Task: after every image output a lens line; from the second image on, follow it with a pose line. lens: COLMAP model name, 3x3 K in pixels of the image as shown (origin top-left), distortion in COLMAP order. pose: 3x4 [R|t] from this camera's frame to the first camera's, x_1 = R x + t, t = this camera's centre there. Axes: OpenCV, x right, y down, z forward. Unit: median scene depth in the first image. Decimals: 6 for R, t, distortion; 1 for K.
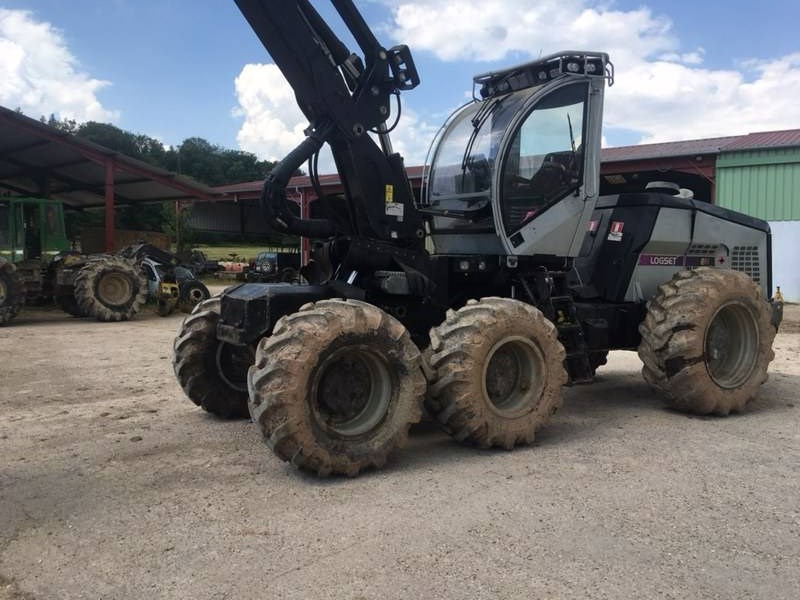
lens RADIAL K [[691.8, 0, 398.3], [0, 691.8, 304.3], [0, 0, 1]] dist [0.068217, -0.084970]
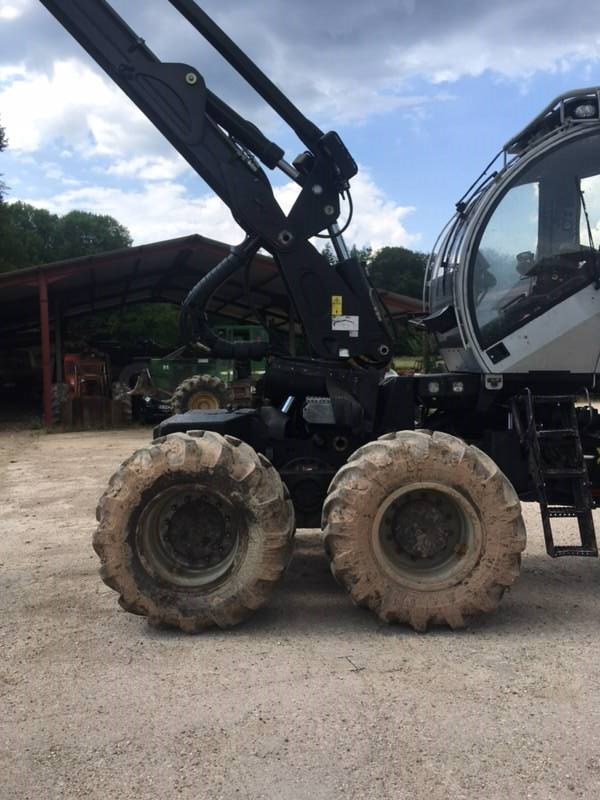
lens RADIAL K [[691.8, 0, 299.3], [0, 691.8, 406.2], [0, 0, 1]] dist [0.068217, -0.084970]
pose [[0.847477, 0.004298, -0.530815, 0.391338], [-0.010838, 0.999899, -0.009206, -0.025624], [0.530721, 0.013555, 0.847438, 0.238672]]
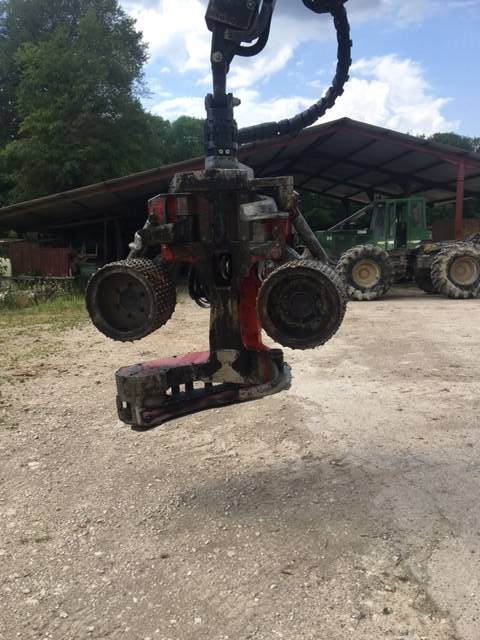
lens RADIAL K [[553.4, 0, 233.6], [0, 553.4, 321.6], [0, 0, 1]] dist [0.068217, -0.084970]
pose [[0.732977, 0.061752, -0.677445, -0.141150], [-0.011241, 0.996835, 0.078703, -0.018035], [0.680161, -0.050072, 0.731351, 0.147480]]
